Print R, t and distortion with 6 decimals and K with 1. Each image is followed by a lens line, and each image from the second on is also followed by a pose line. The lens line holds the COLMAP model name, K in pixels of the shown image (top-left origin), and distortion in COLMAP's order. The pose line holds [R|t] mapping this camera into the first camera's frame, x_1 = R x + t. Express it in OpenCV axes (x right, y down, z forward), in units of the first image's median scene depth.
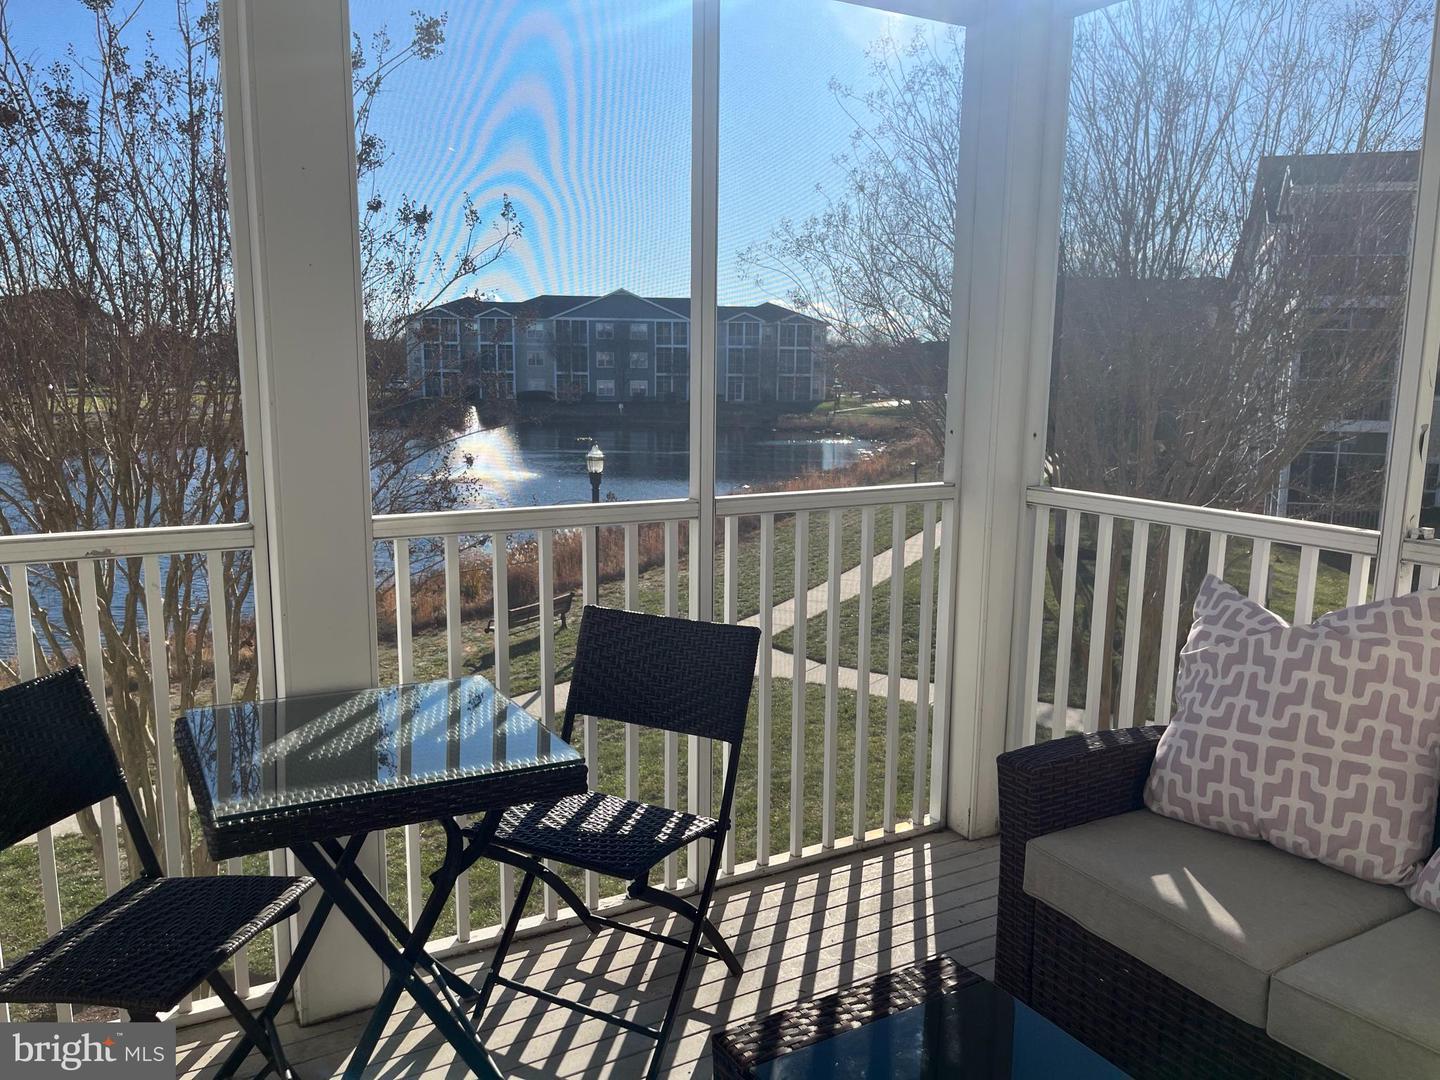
lens RADIAL K [[1086.5, 0, 725.4], [0, 1086.5, 543.8], [0, 0, 1]] dist [0.061070, -0.085089]
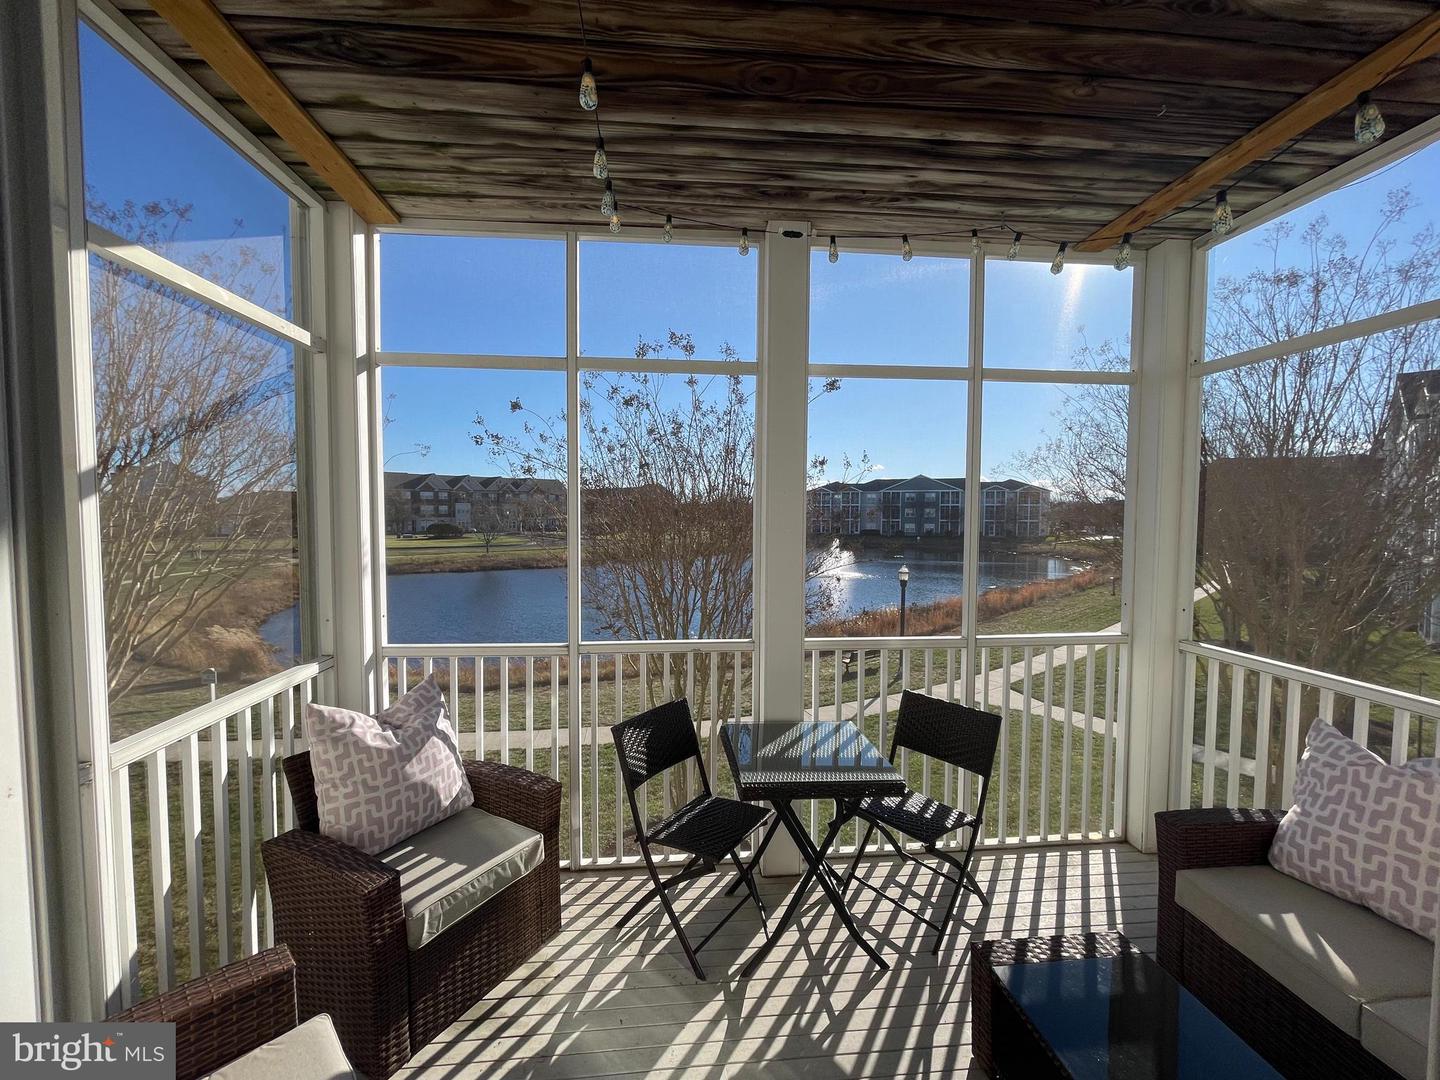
lens RADIAL K [[585.4, 0, 713.6], [0, 585.4, 536.5], [0, 0, 1]] dist [0.000995, -0.003434]
pose [[0.908696, 0.008883, -0.417364, -0.000810], [-0.057921, 0.992786, -0.104978, -0.091047], [0.413420, 0.119567, 0.902656, -0.145609]]
